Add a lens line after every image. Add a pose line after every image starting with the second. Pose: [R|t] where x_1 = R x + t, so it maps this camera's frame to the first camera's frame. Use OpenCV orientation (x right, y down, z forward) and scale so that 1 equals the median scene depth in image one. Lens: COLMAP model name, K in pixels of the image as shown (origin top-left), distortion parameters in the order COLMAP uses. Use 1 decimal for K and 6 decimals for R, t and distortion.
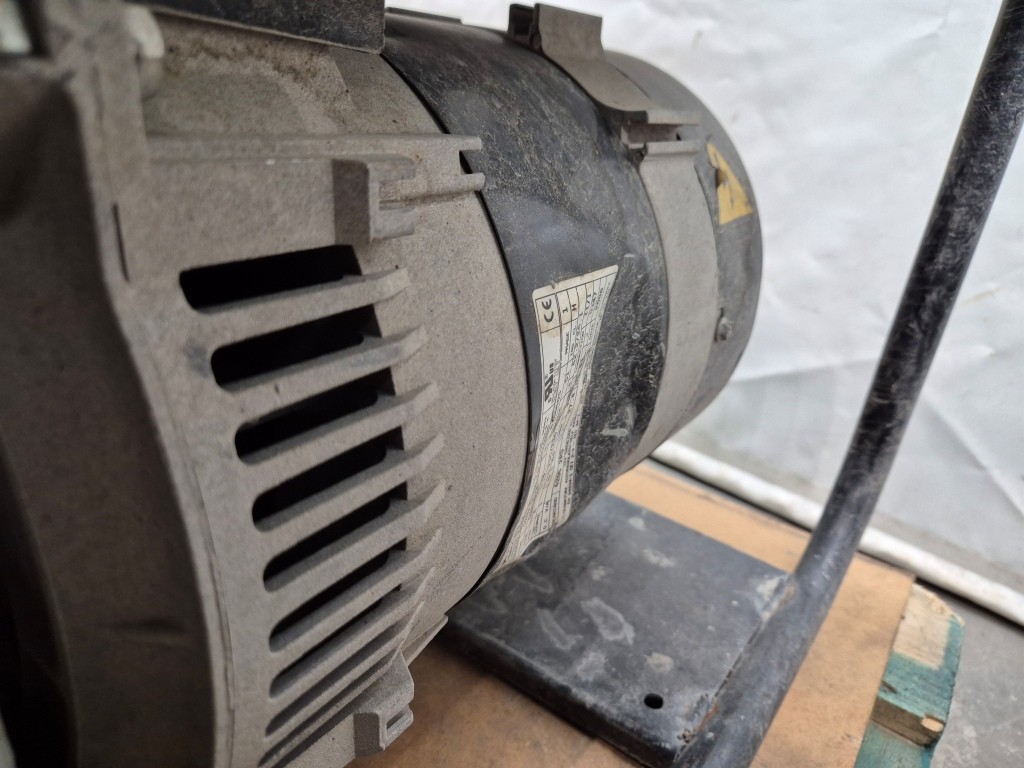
lens RADIAL K [[682.0, 0, 512.0], [0, 682.0, 384.0], [0, 0, 1]] dist [0.002858, -0.006262]
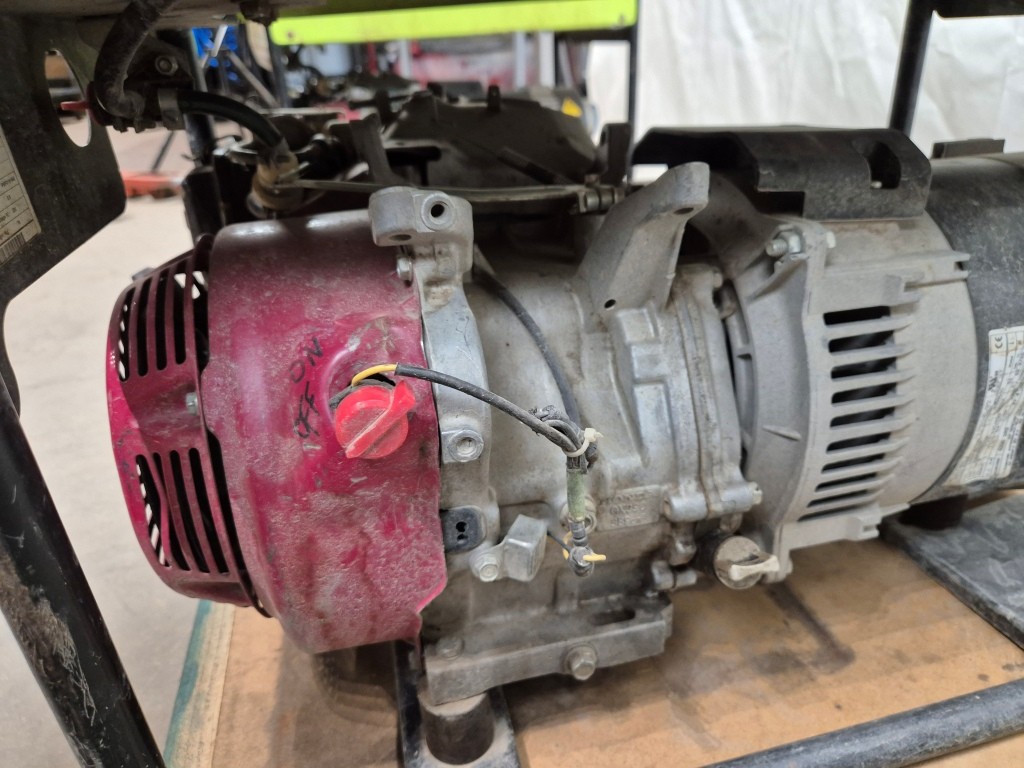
lens RADIAL K [[682.0, 0, 512.0], [0, 682.0, 384.0], [0, 0, 1]] dist [0.002858, -0.006262]
pose [[0.742166, 0.163407, -0.649991, 0.298134], [-0.163755, 0.984640, 0.060560, 0.111138], [0.649903, 0.061494, 0.757525, -1.285128]]
